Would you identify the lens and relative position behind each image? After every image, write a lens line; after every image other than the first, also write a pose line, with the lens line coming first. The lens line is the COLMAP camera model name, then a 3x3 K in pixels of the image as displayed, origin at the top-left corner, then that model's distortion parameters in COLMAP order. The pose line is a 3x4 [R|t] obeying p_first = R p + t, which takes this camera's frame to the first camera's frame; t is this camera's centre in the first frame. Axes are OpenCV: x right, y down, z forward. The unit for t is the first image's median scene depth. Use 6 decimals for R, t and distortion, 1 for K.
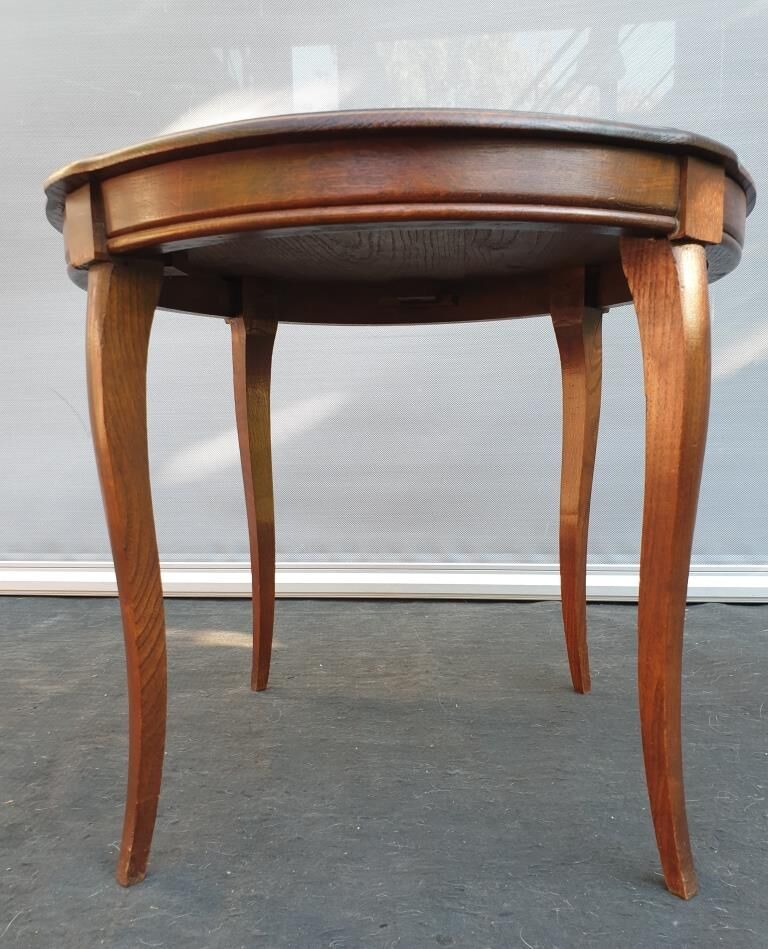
lens RADIAL K [[797.2, 0, 405.6], [0, 797.2, 515.5], [0, 0, 1]] dist [0.026573, 0.017176]
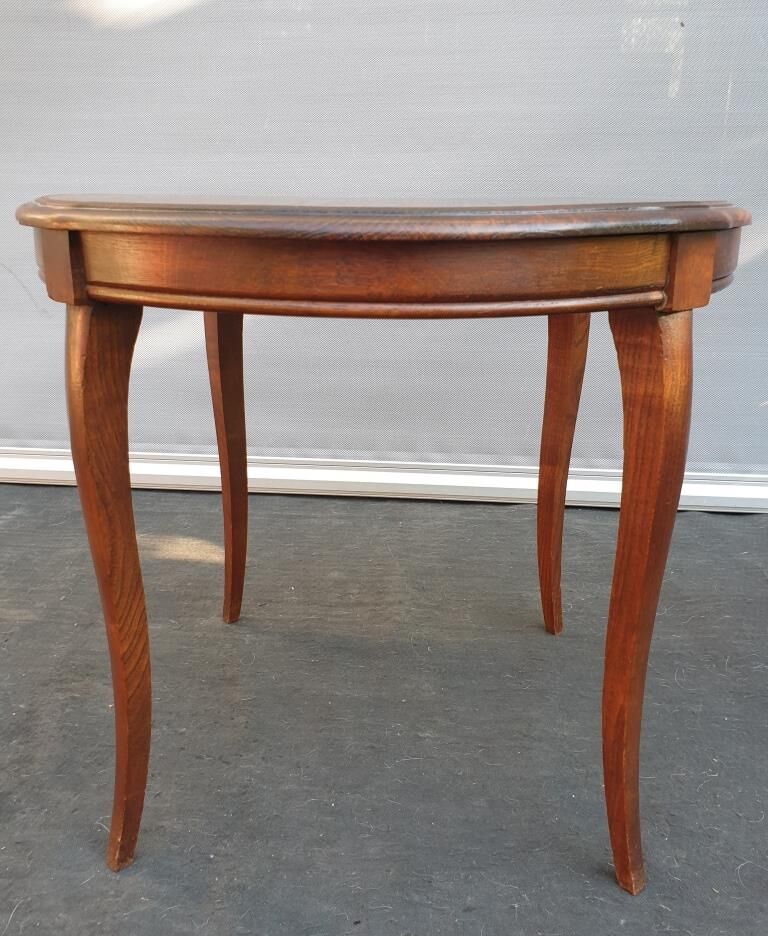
lens RADIAL K [[871.0, 0, 392.3], [0, 871.0, 449.5], [0, 0, 1]] dist [0.042503, 0.000000]
pose [[0.999604, 0.019951, 0.019854, -0.014271], [-0.022718, 0.988328, 0.150638, -0.272156], [-0.016617, -0.151030, 0.988390, -0.079909]]
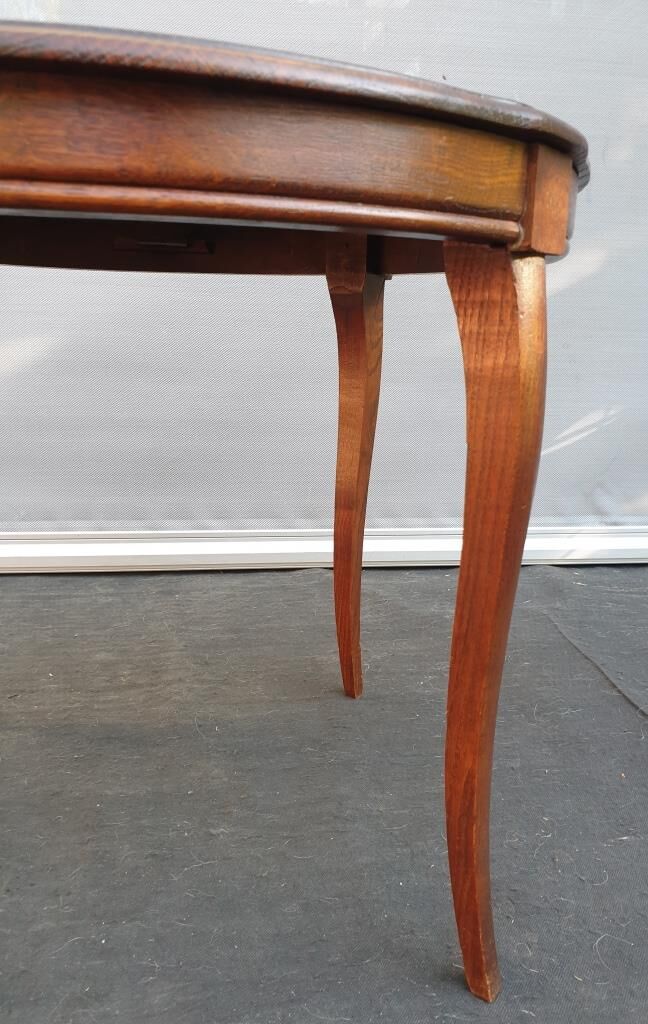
lens RADIAL K [[806.9, 0, 345.2], [0, 806.9, 519.2], [0, 0, 1]] dist [0.035268, 0.007460]
pose [[0.970432, -0.018004, 0.240703, -0.013934], [-0.010516, 0.993114, 0.116678, -0.145977], [-0.241147, -0.115760, 0.963560, 0.211964]]
